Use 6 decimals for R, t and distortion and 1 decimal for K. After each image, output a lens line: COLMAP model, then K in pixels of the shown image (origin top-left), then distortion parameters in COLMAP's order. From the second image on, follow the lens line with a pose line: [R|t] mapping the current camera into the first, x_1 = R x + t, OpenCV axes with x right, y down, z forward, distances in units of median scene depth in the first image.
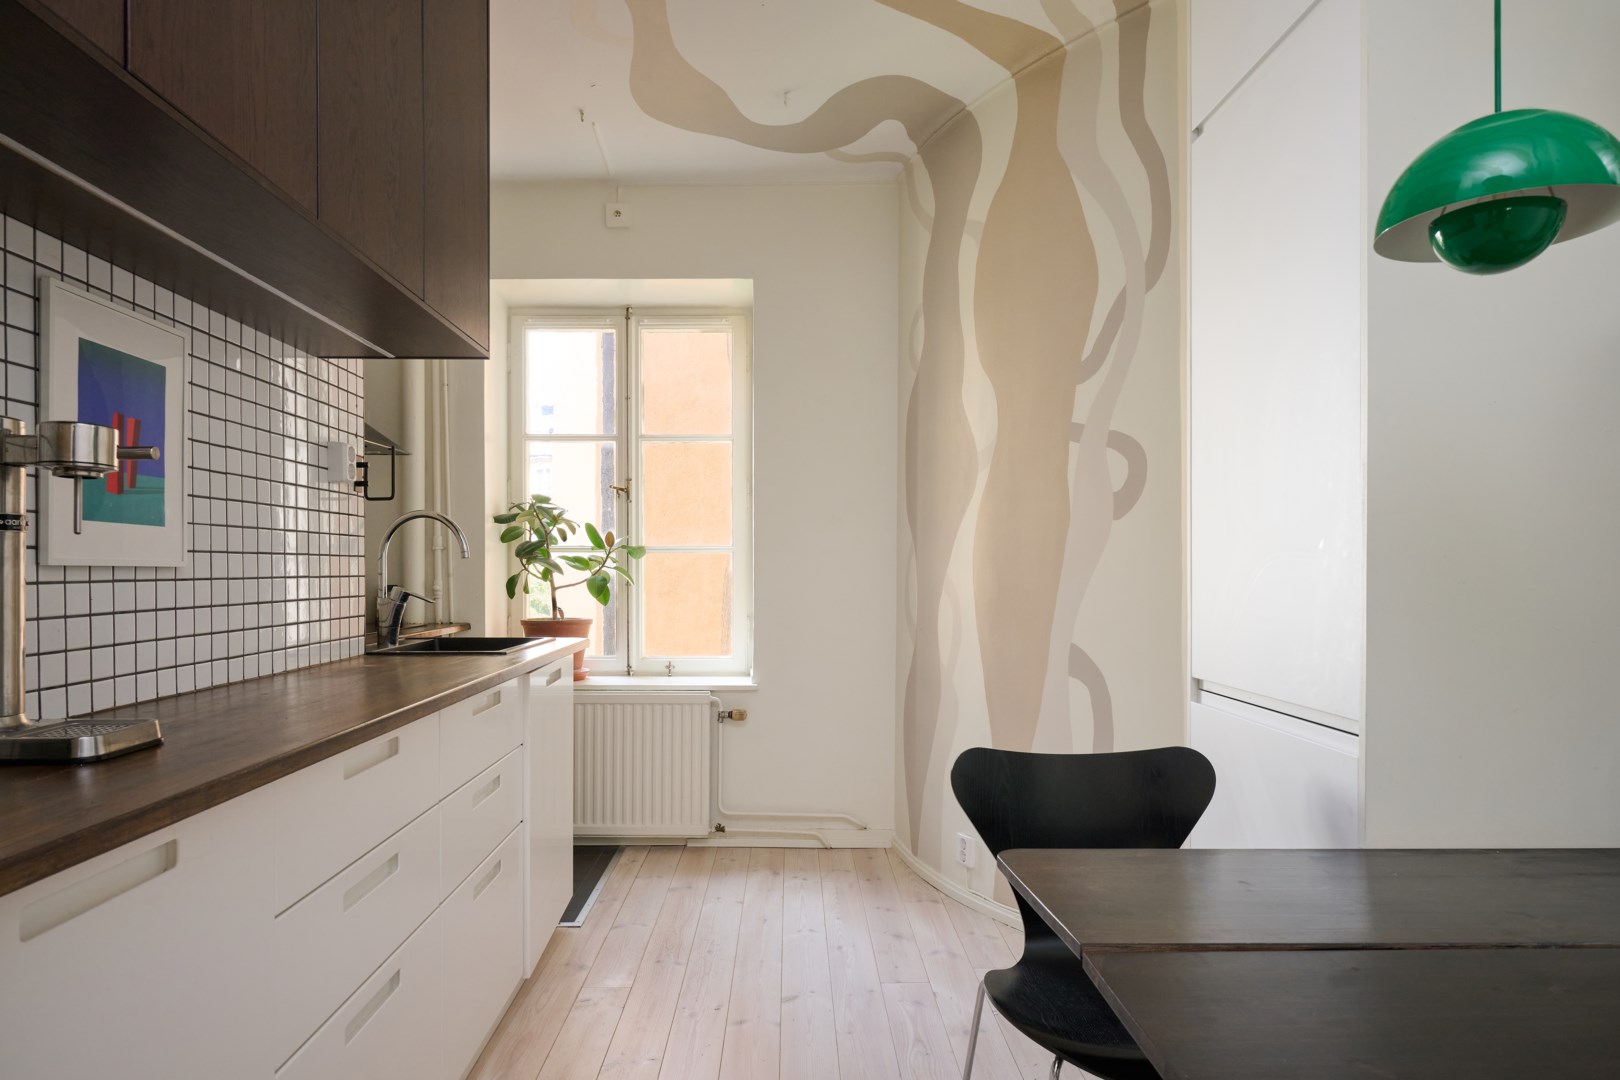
lens RADIAL K [[921.7, 0, 804.1], [0, 921.7, 566.3], [0, 0, 1]] dist [-0.000864, -0.000205]
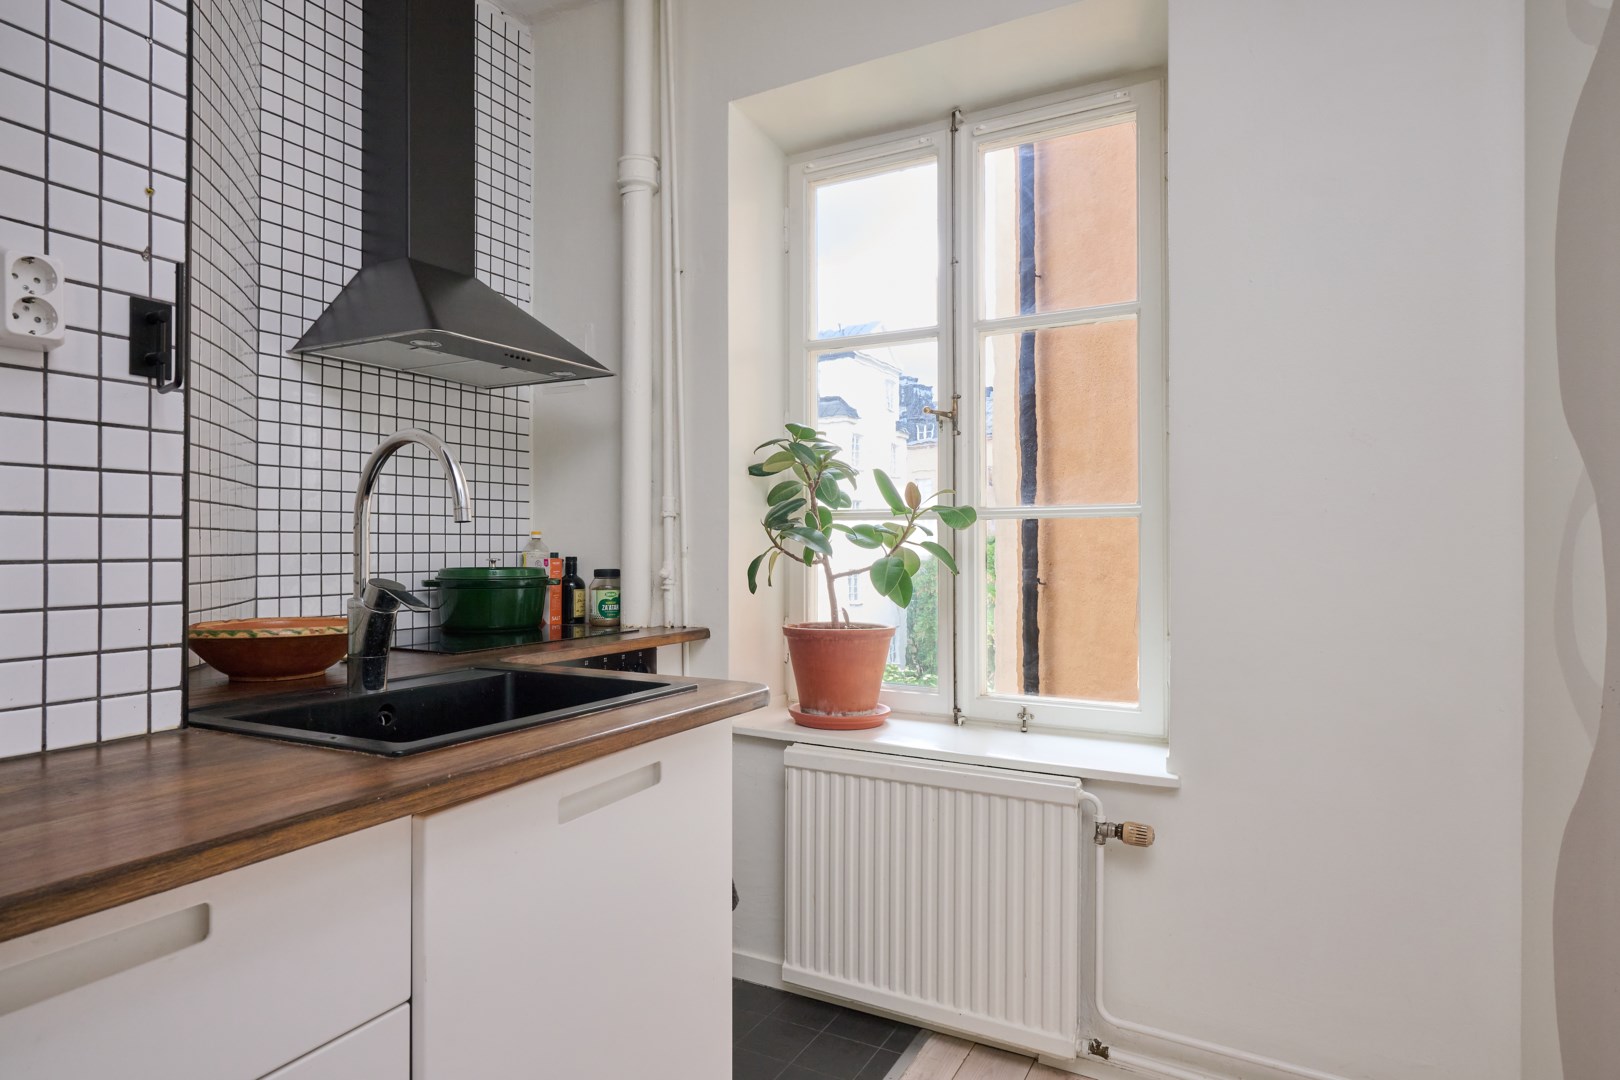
lens RADIAL K [[915.2, 0, 815.7], [0, 915.2, 544.4], [0, 0, 1]] dist [-0.001005, 0.000692]
pose [[0.883512, -0.001630, -0.468406, 0.008903], [0.000194, 0.999995, -0.003114, 0.004053], [0.468409, 0.002660, 0.883508, 0.476441]]
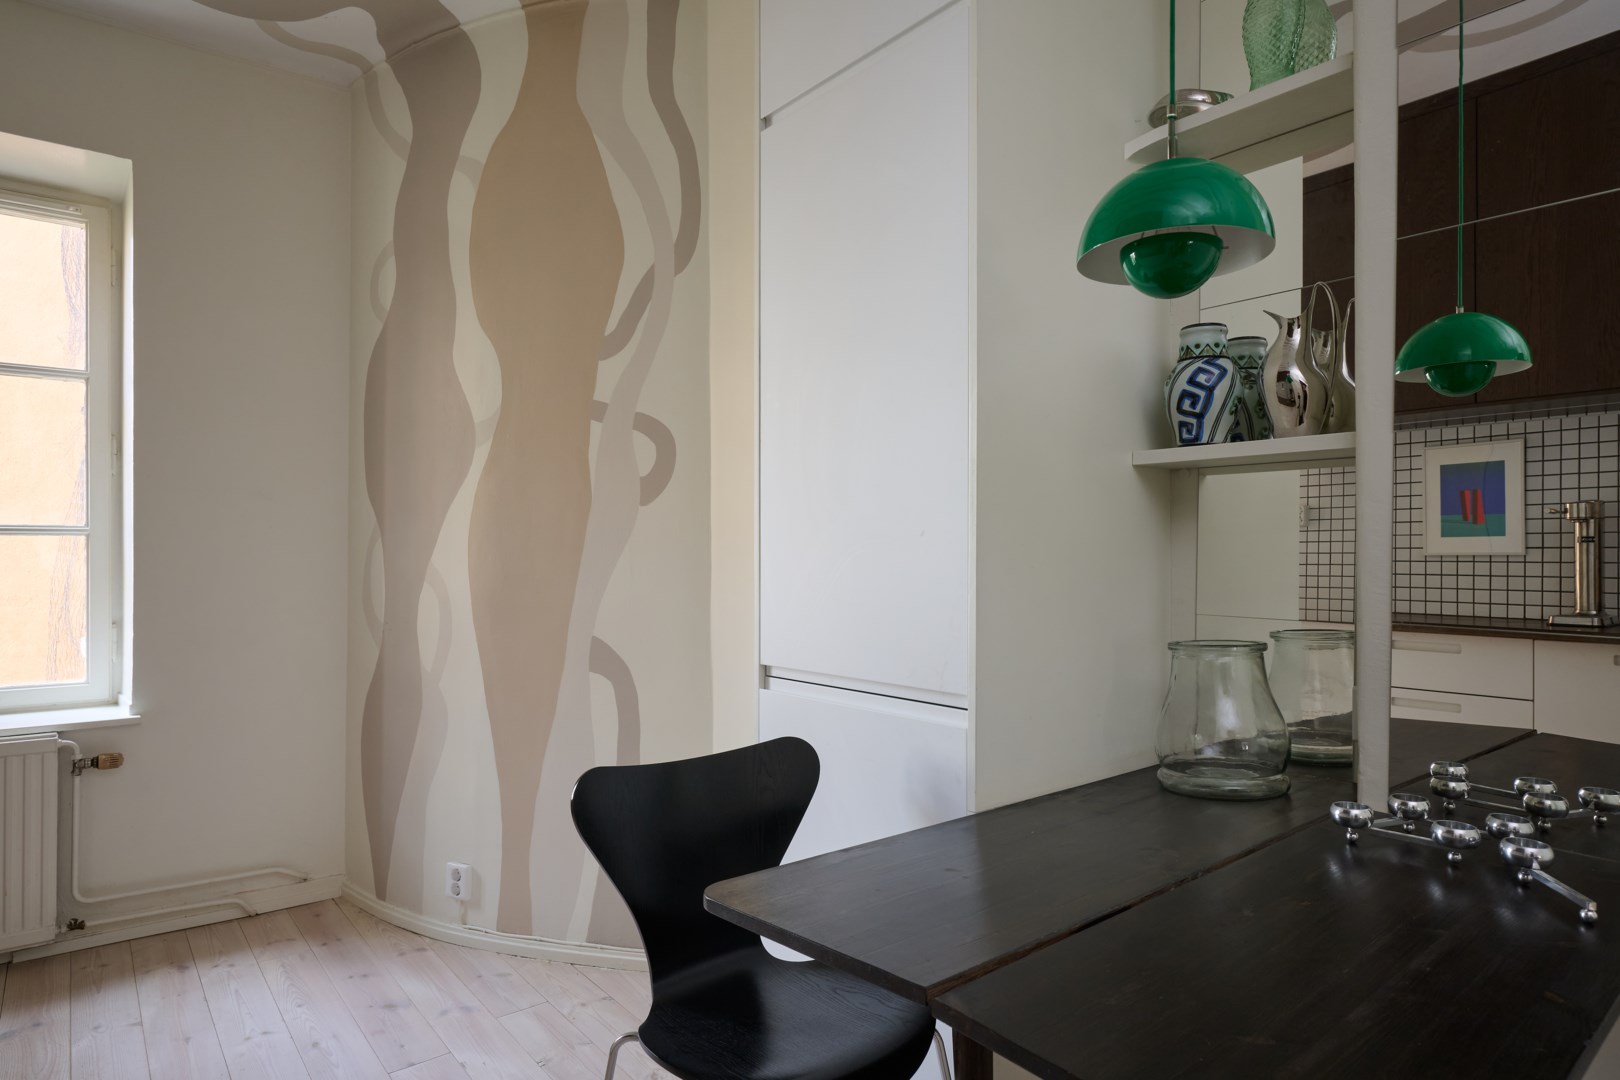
lens RADIAL K [[912.0, 0, 810.7], [0, 912.0, 554.9], [0, 0, 1]] dist [-0.001398, -0.000527]
pose [[0.784972, -0.000061, 0.619531, -0.081941], [0.000171, 1.000000, -0.000118, 0.000704], [-0.619531, 0.000198, 0.784972, 0.102986]]
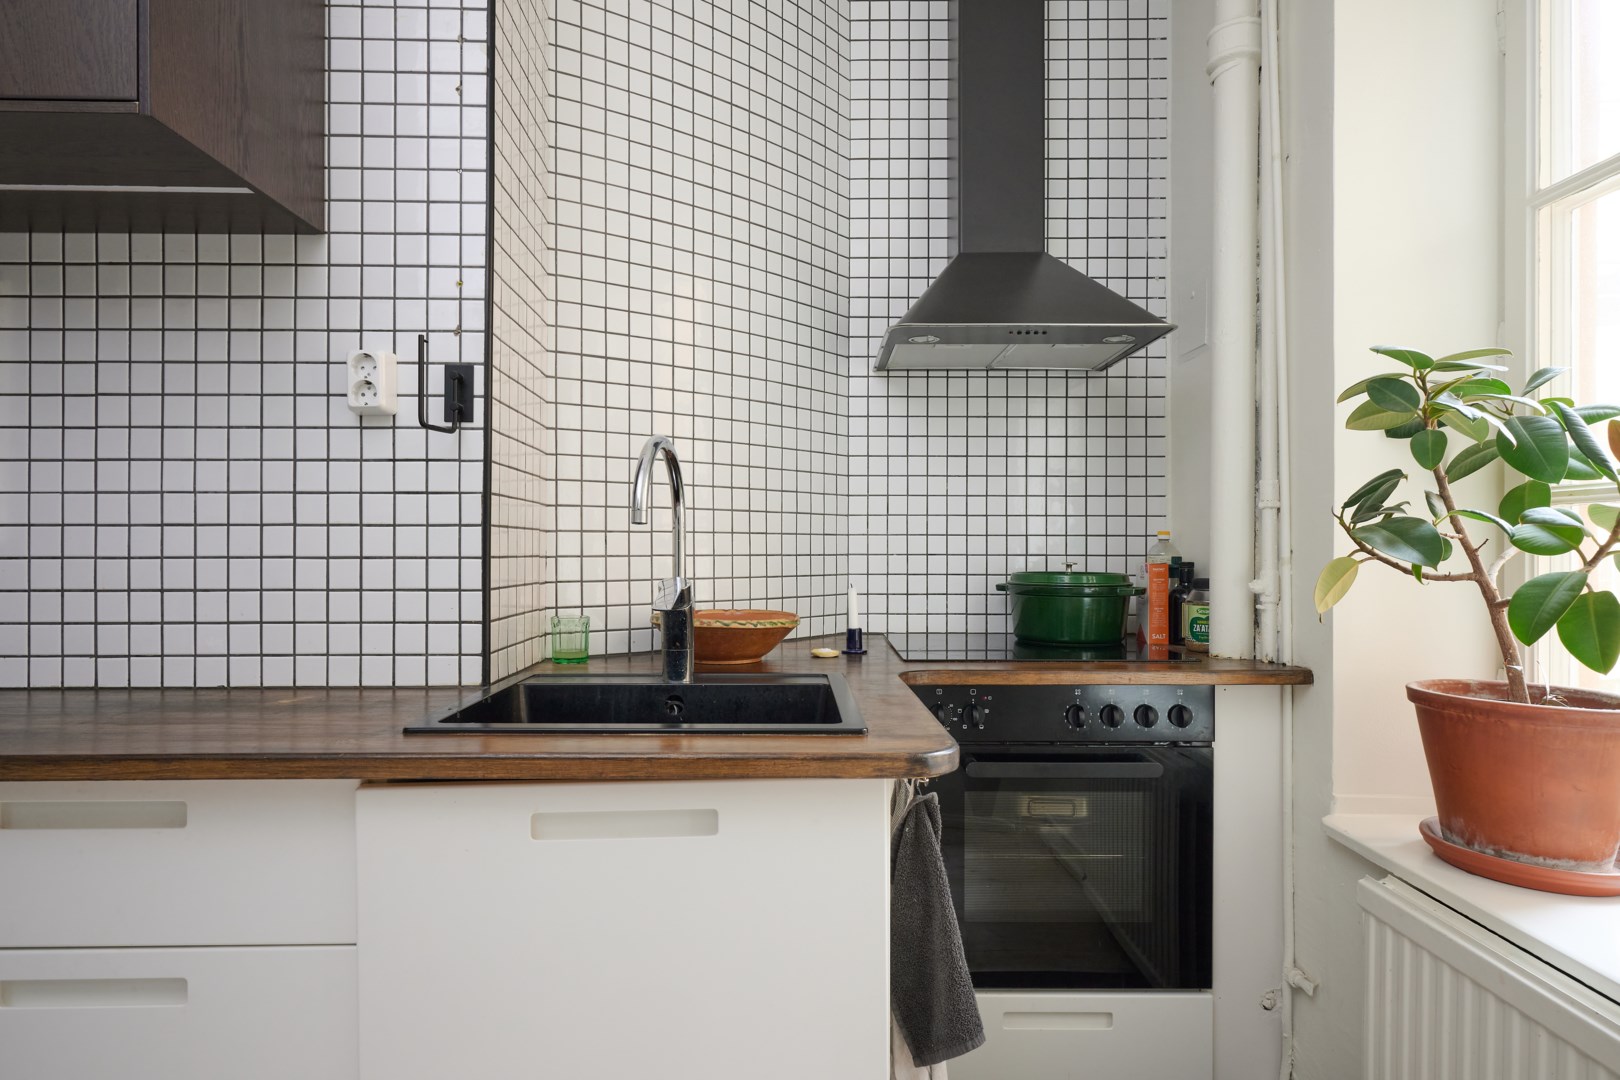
lens RADIAL K [[912.0, 0, 810.7], [0, 912.0, 554.9], [0, 0, 1]] dist [-0.001398, -0.000527]
pose [[0.007538, 0.008497, -0.999935, 0.077363], [-0.003811, 0.999957, 0.008468, 0.003076], [0.999964, 0.003747, 0.007570, 0.780996]]
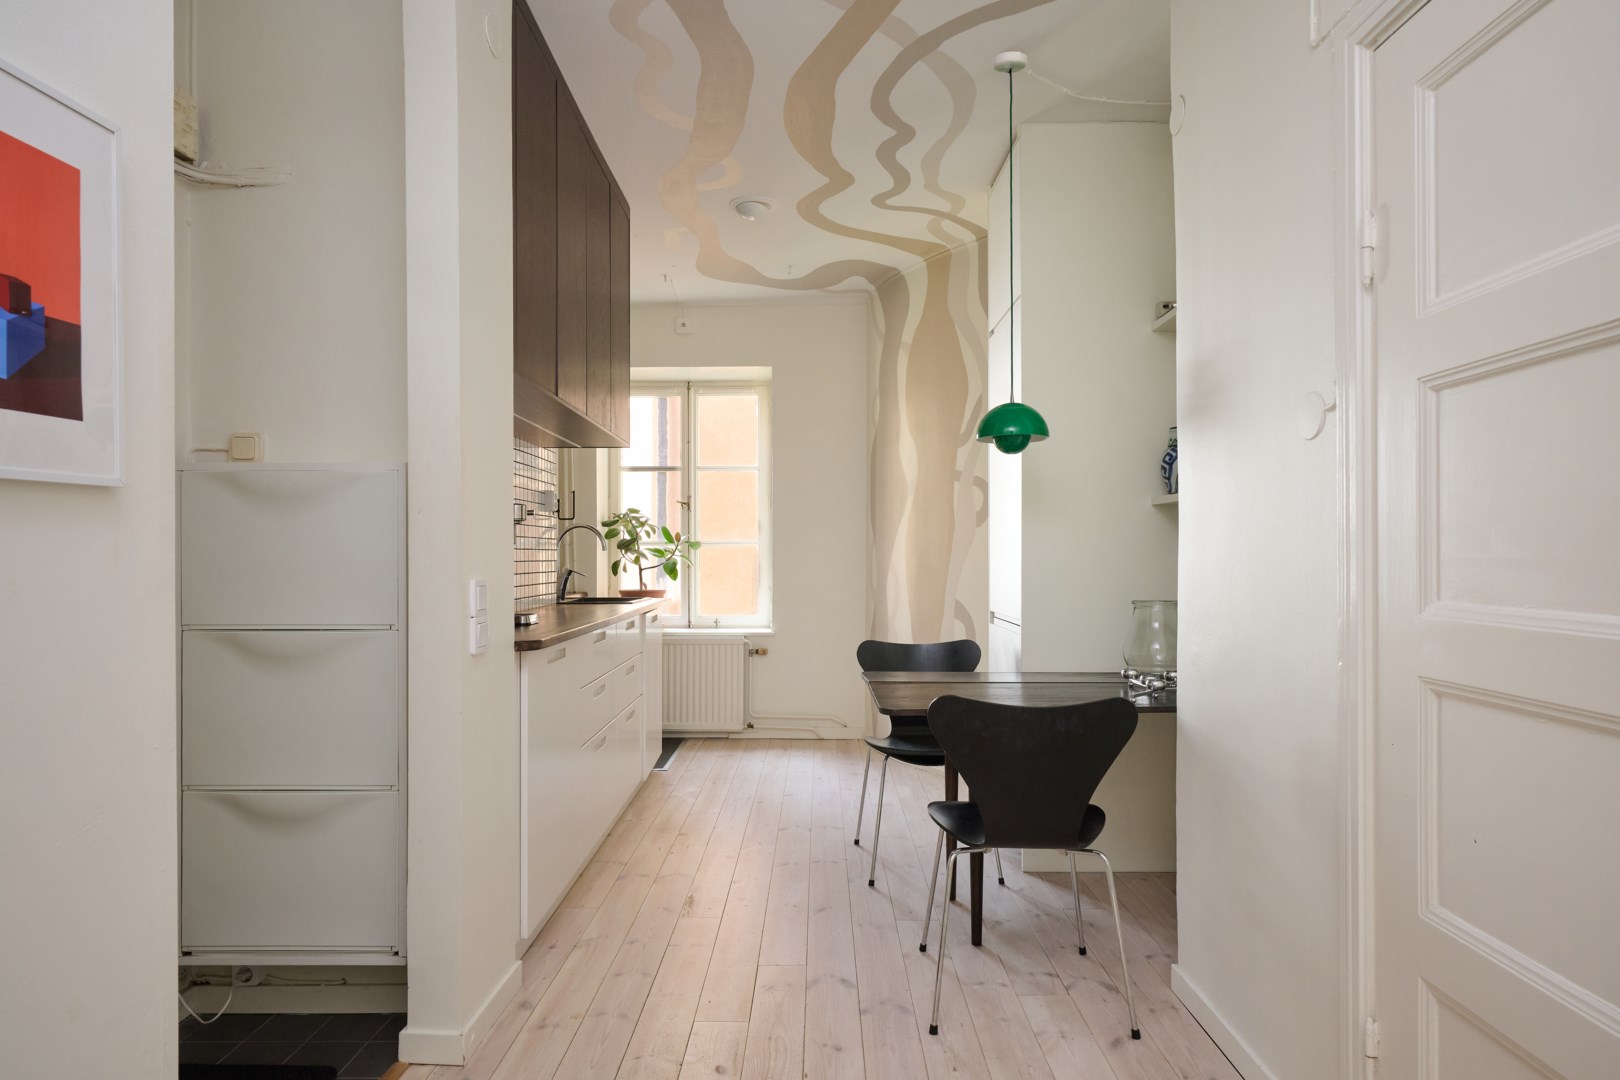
lens RADIAL K [[912.0, 0, 810.7], [0, 912.0, 554.9], [0, 0, 1]] dist [-0.001398, -0.000527]
pose [[0.999622, -0.001034, -0.027460, 0.051573], [0.001012, 0.999999, -0.000809, 0.001680], [0.027461, 0.000781, 0.999623, -0.517836]]
